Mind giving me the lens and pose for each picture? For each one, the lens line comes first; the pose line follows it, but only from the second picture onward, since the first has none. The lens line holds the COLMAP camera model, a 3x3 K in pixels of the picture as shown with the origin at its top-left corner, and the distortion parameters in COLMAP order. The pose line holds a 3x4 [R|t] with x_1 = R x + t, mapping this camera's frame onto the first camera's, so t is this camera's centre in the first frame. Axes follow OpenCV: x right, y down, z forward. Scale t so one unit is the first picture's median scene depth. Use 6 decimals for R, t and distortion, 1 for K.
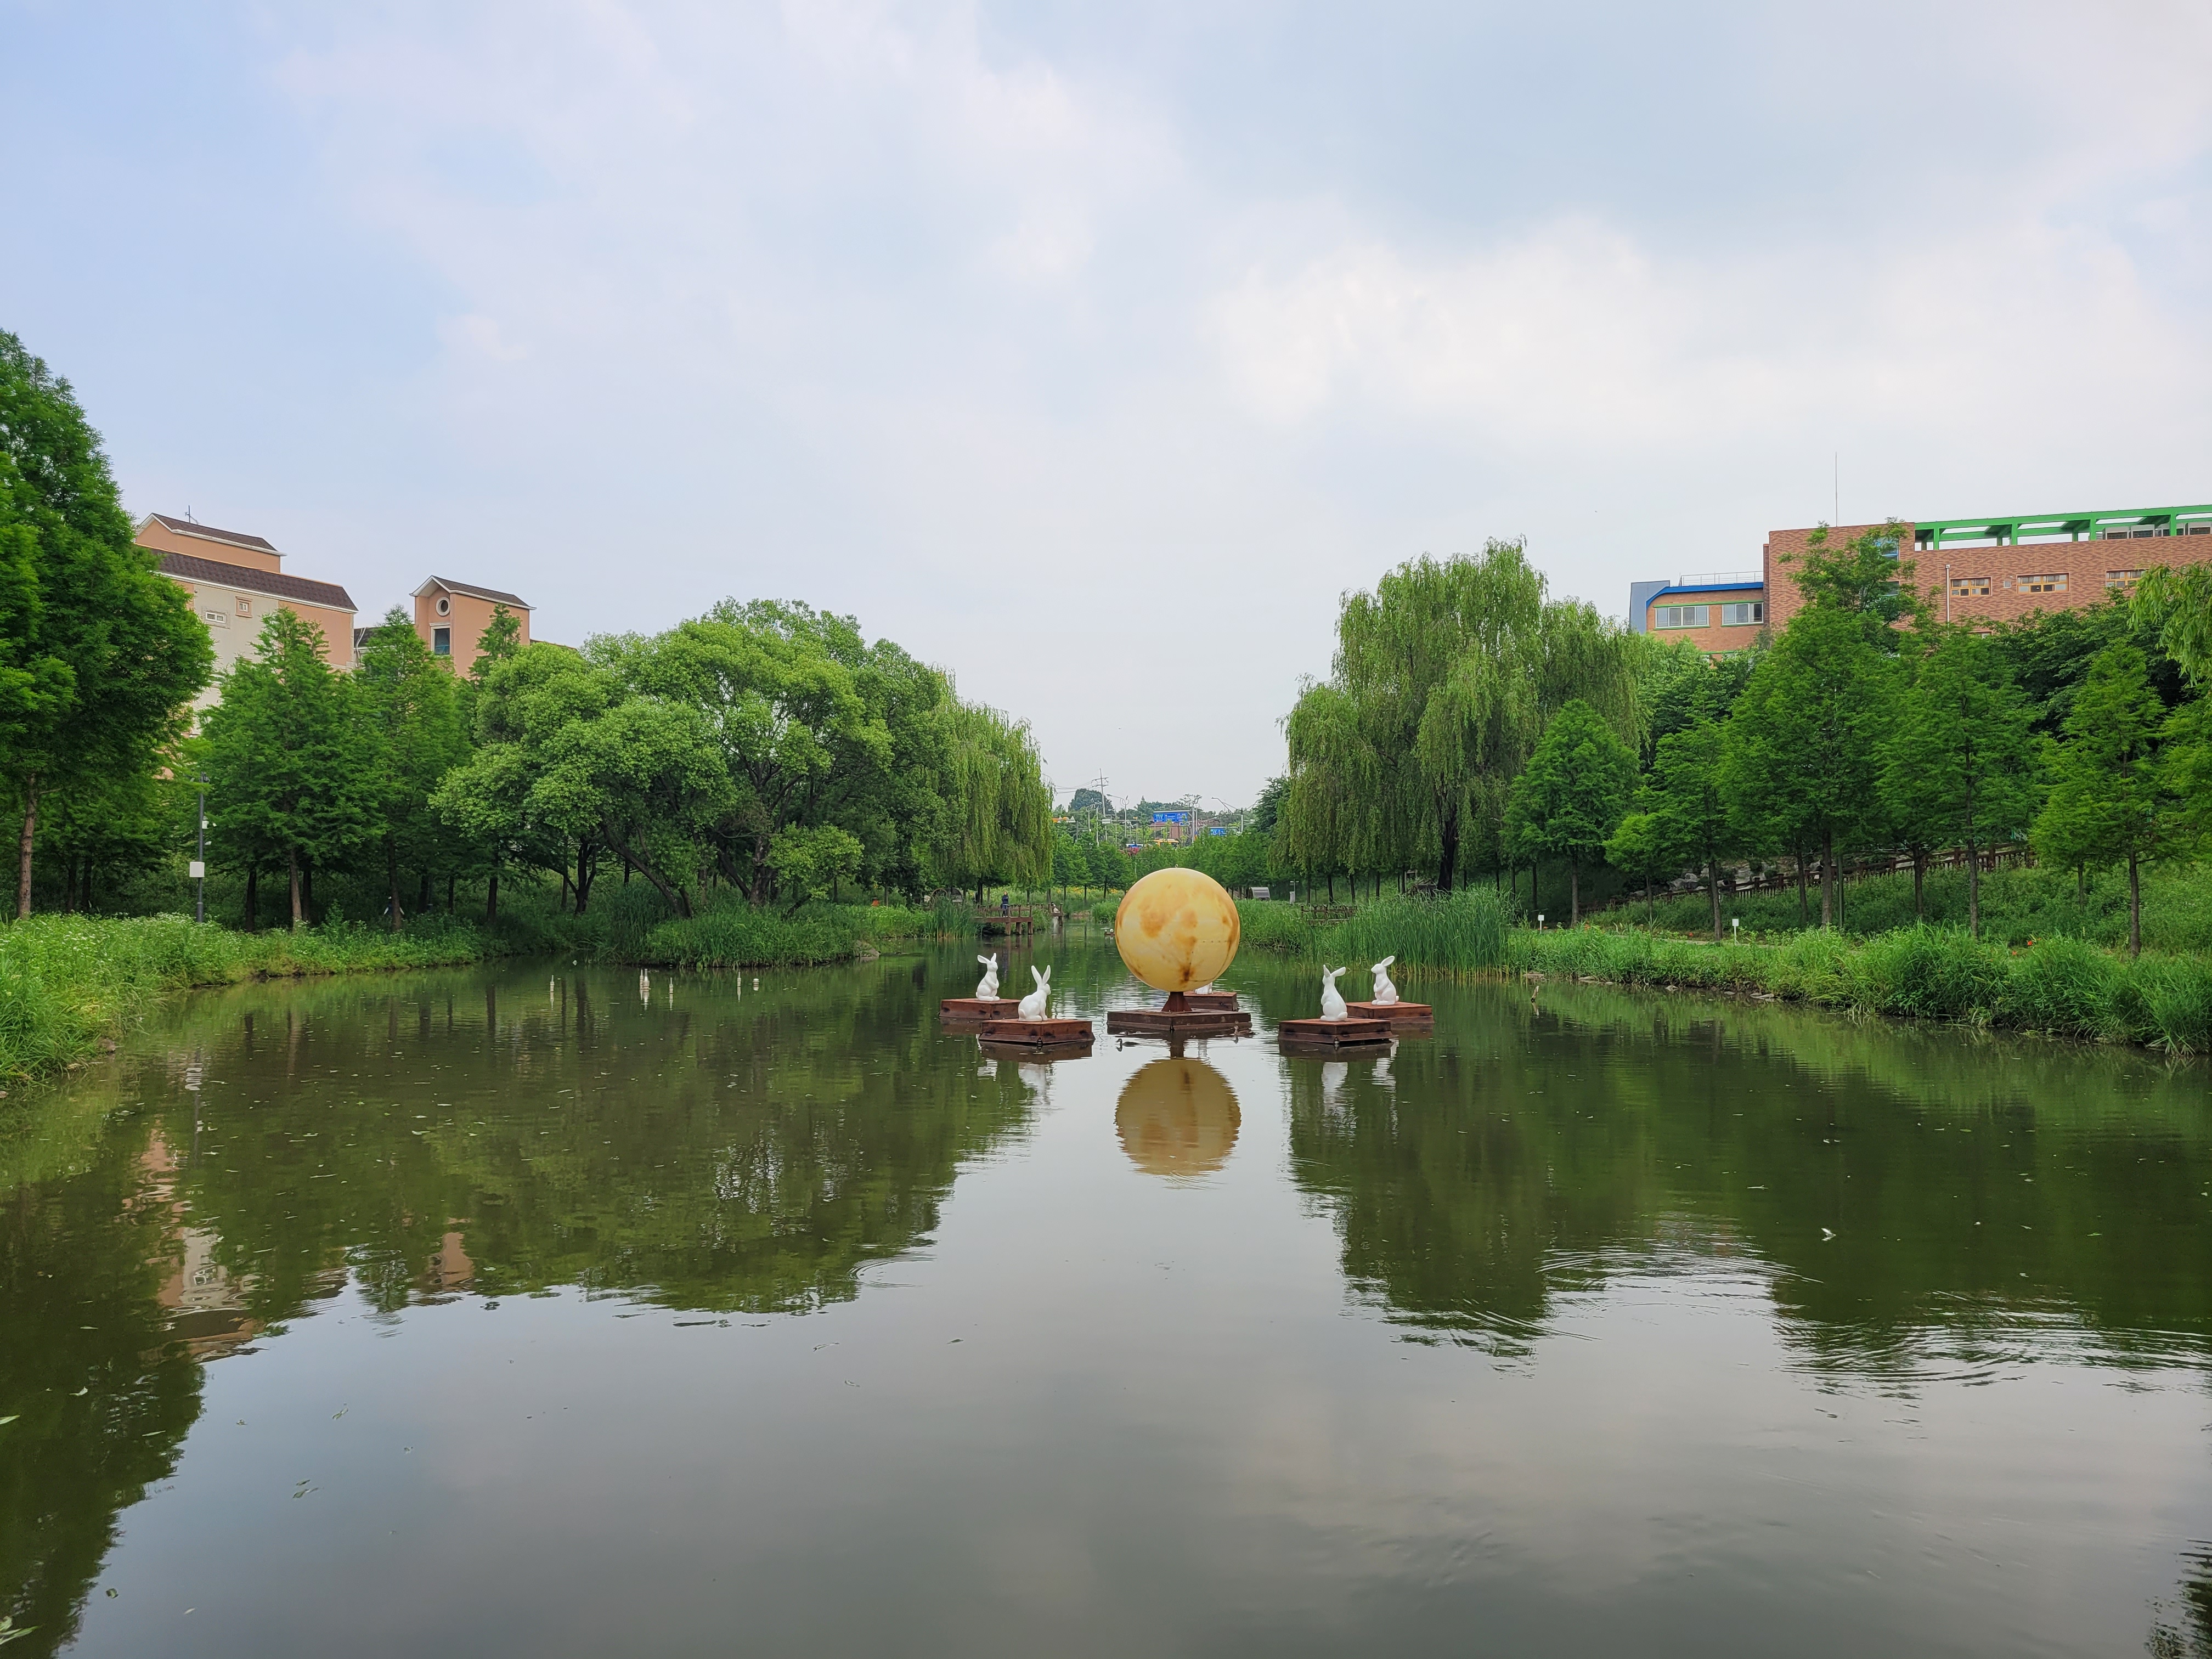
lens RADIAL K [[1763.4, 0, 1106.0], [0, 1763.4, 829.5], [0, 0, 1]] dist [0.048437, 0.001034]
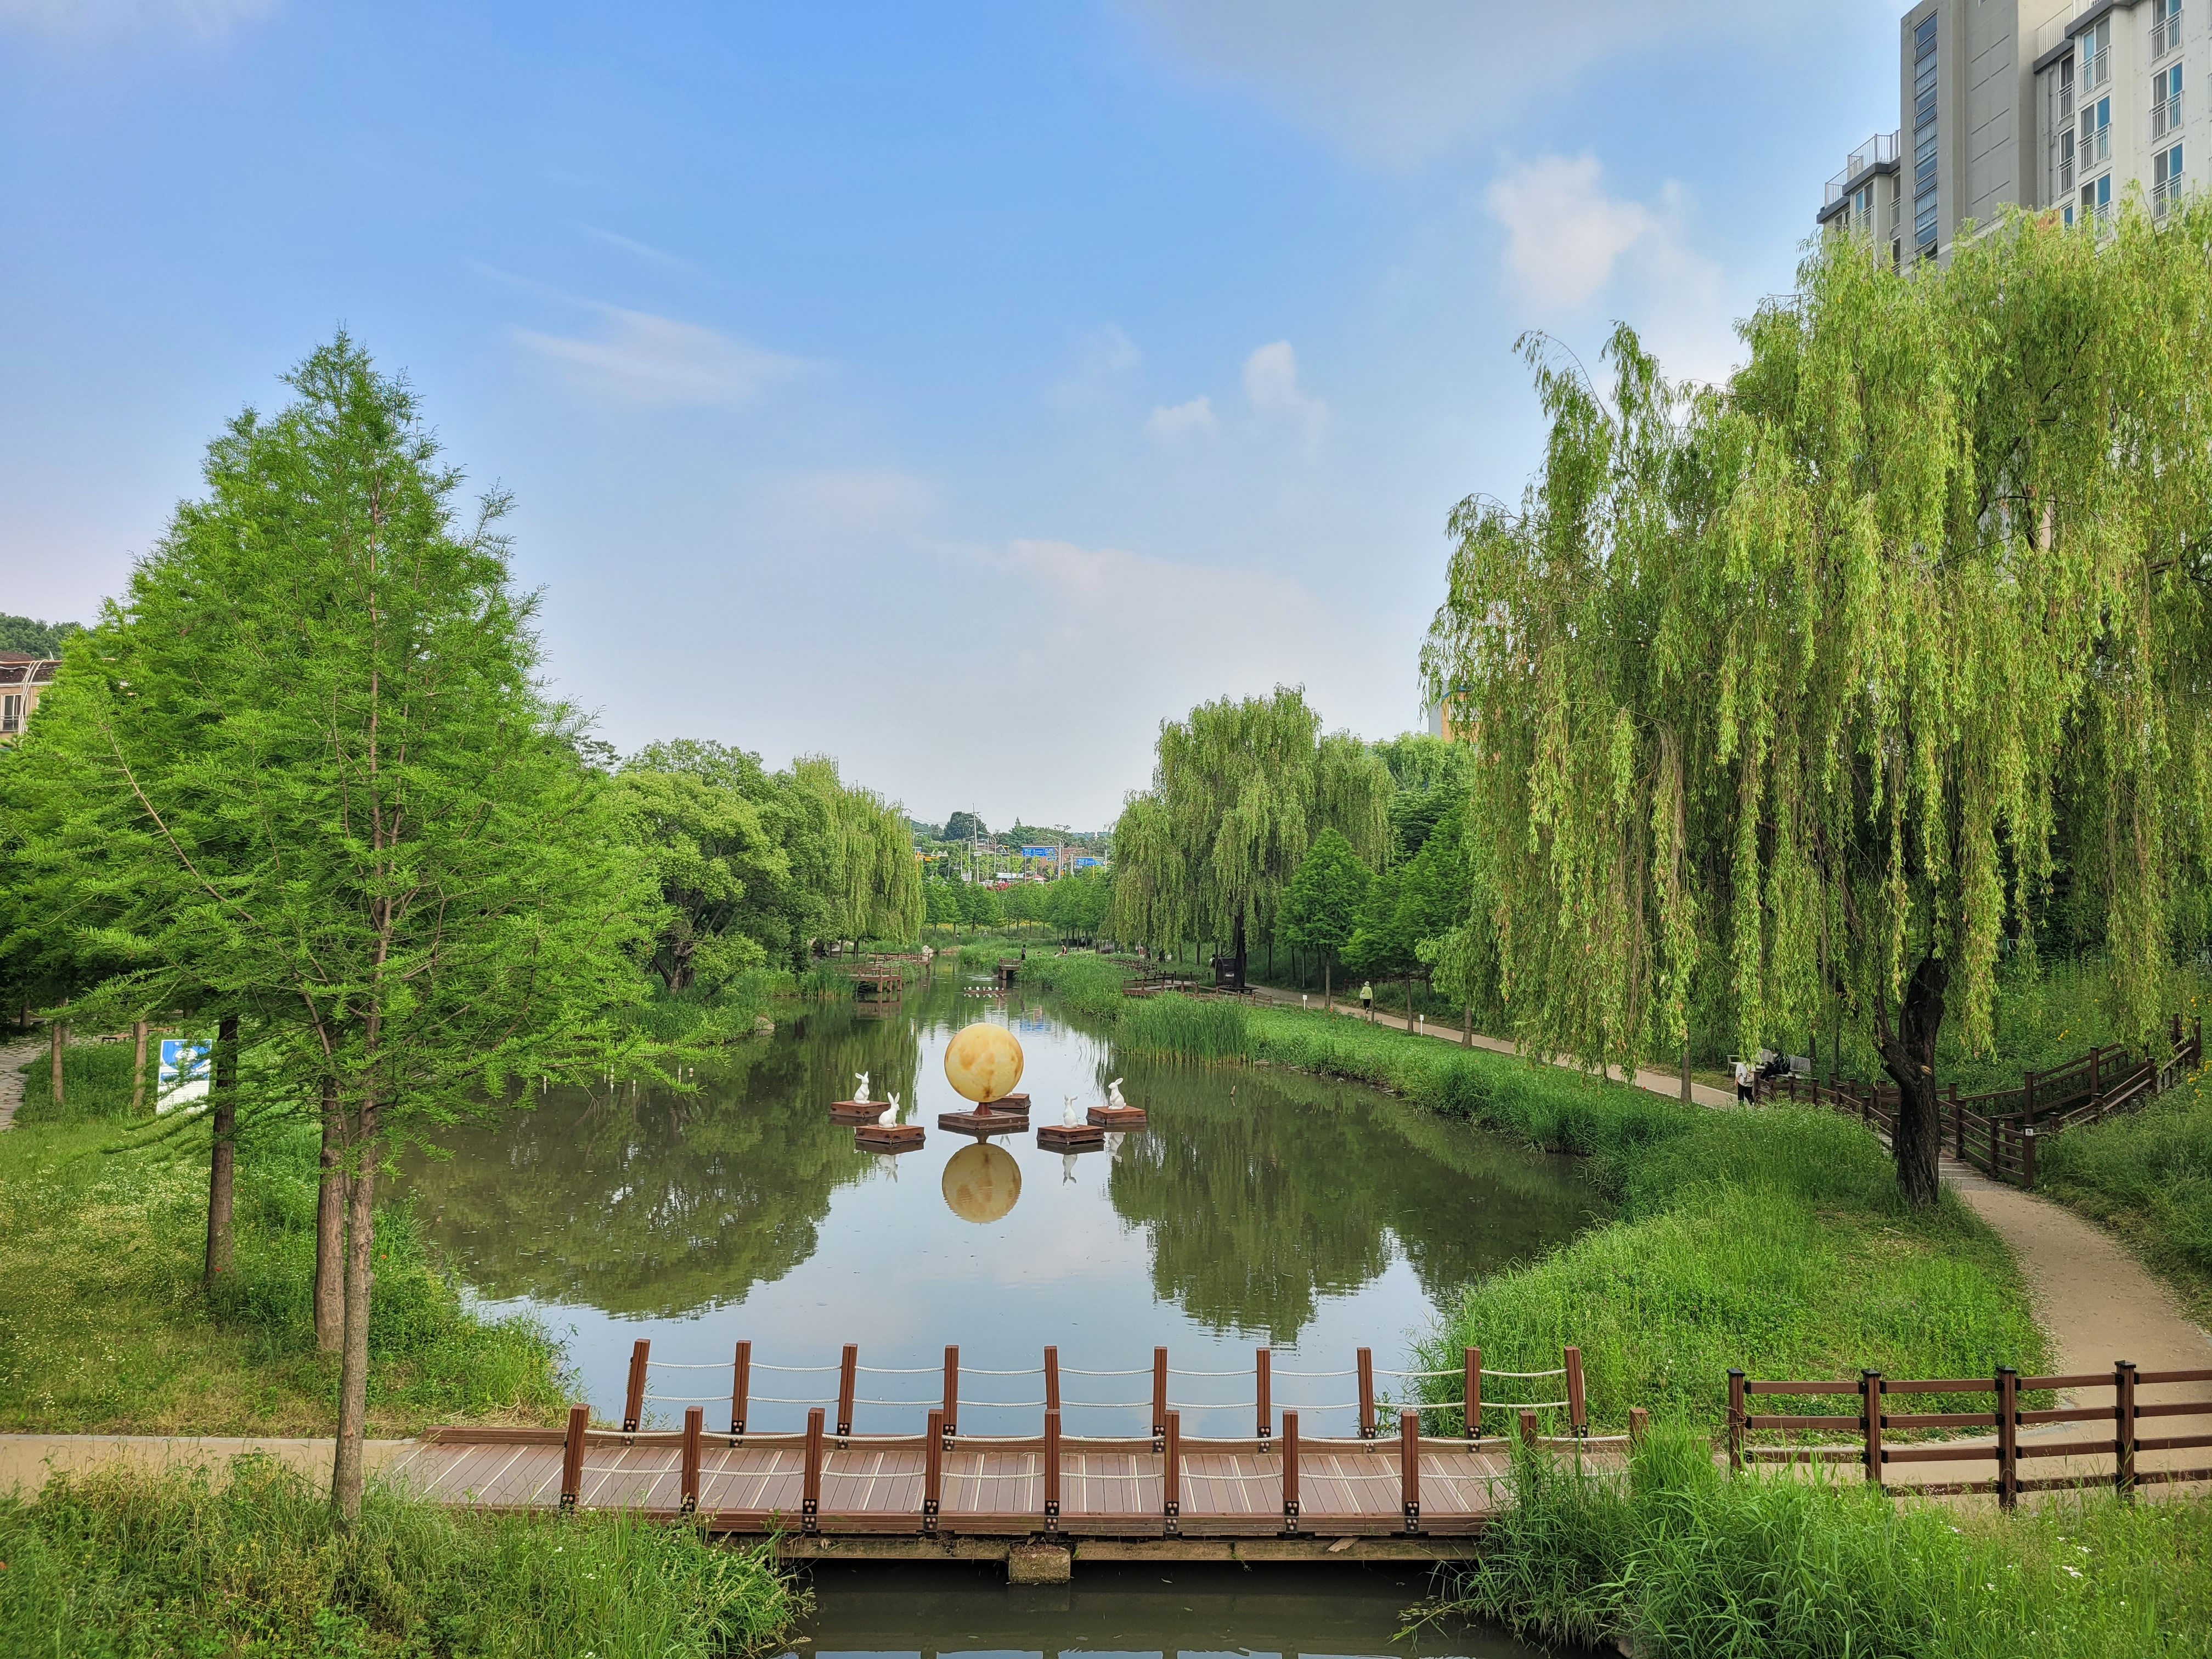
lens RADIAL K [[1678.7, 0, 1106.0], [0, 1678.7, 829.5], [0, 0, 1]] dist [0.074188, 0.000743]
pose [[0.997020, 0.015693, 0.075533, 0.012931], [-0.014373, 0.999735, -0.017989, -0.050244], [-0.075796, 0.016850, 0.996981, -0.204011]]
